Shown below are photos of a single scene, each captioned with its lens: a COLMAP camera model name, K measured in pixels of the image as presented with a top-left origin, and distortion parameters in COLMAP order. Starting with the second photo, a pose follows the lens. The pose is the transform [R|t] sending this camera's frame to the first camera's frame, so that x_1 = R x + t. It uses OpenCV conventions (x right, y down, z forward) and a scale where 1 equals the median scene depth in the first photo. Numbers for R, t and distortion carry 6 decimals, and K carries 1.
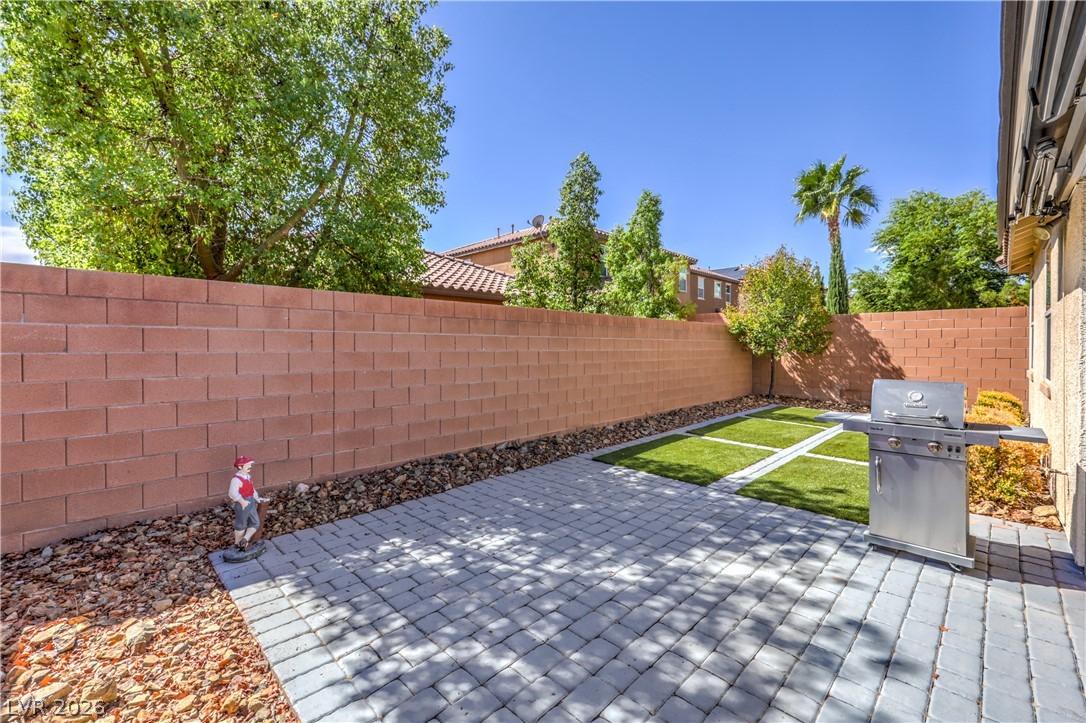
lens RADIAL K [[455.8, 0, 541.7], [0, 455.8, 349.6], [0, 0, 1]] dist [0.000893, 0.000158]
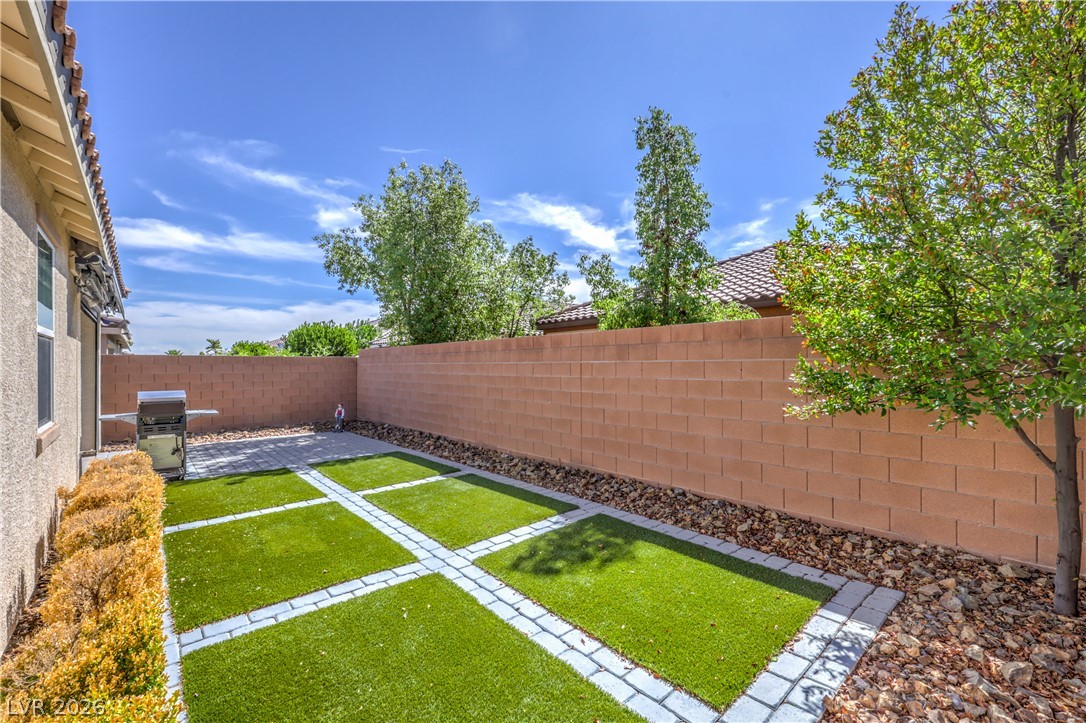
lens RADIAL K [[450.9, 0, 562.6], [0, 450.9, 366.6], [0, 0, 1]] dist [0.000614, 0.000115]
pose [[-0.032418, -0.000975, -0.999474, 2.280204], [-0.004447, 0.999990, -0.000831, -0.033819], [0.999465, 0.004418, -0.032422, 2.396417]]
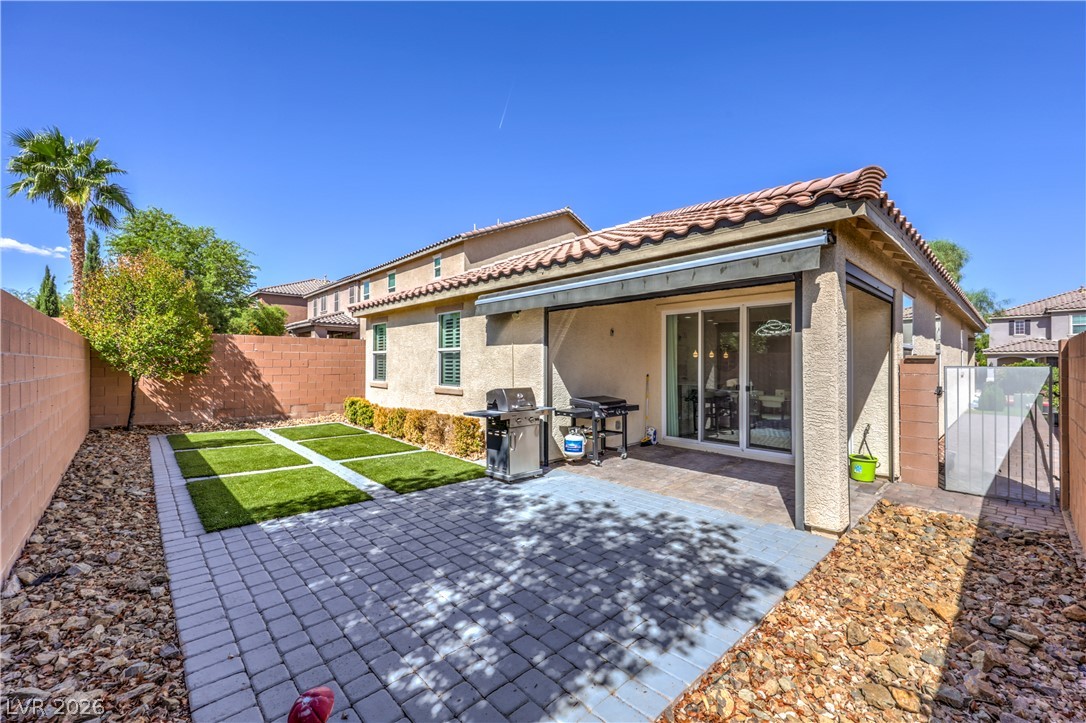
lens RADIAL K [[438.9, 0, 566.9], [0, 438.9, 361.0], [0, 0, 1]] dist [0.000341, 0.000070]
pose [[0.002372, 0.008509, 0.999961, -0.889001], [0.003183, 0.999959, -0.008517, -0.023466], [-0.999992, 0.003203, 0.002345, 0.703360]]
